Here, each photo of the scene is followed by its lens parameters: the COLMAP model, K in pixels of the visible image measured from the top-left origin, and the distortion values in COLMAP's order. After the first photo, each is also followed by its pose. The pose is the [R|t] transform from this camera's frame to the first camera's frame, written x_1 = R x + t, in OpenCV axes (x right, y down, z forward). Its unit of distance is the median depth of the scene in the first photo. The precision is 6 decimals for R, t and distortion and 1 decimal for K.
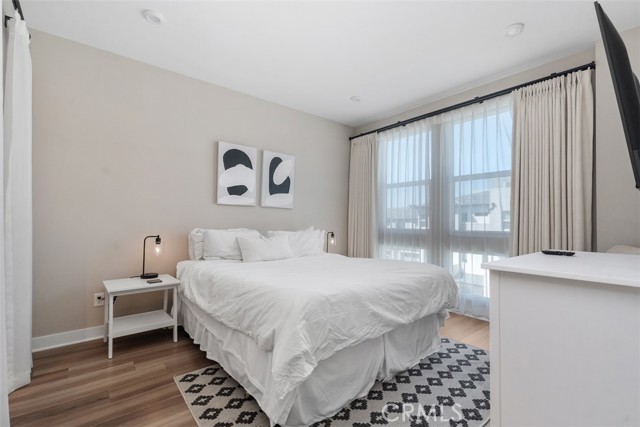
lens RADIAL K [[290.7, 0, 323.8], [0, 290.7, 213.8], [0, 0, 1]] dist [0.007566, -0.000534]
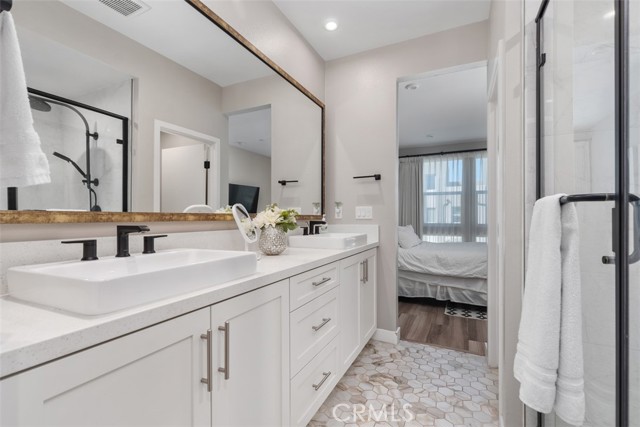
lens RADIAL K [[290.7, 0, 319.8], [0, 290.7, 212.8], [0, 0, 1]] dist [0.007566, -0.000534]
pose [[0.919309, -0.003433, 0.393520, -0.985151], [-0.007219, 0.999647, 0.025586, -0.041431], [-0.393469, -0.026363, 0.918960, -0.148925]]
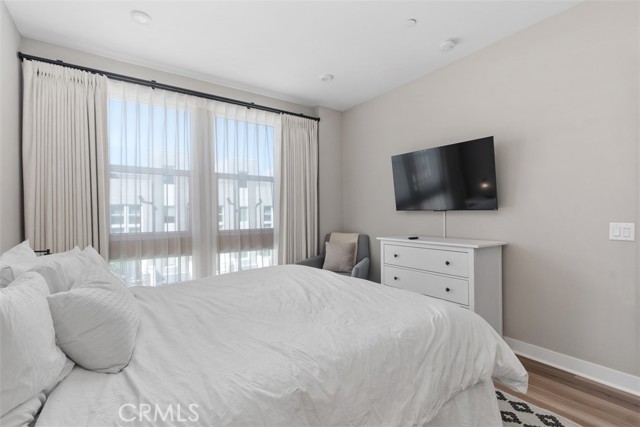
lens RADIAL K [[290.7, 0, 323.2], [0, 290.7, 212.6], [0, 0, 1]] dist [0.007566, -0.000534]
pose [[0.073884, 0.003156, 0.997262, -0.446834], [-0.004662, 0.999985, -0.002820, -0.000807], [-0.997256, -0.004441, 0.073897, 0.591399]]
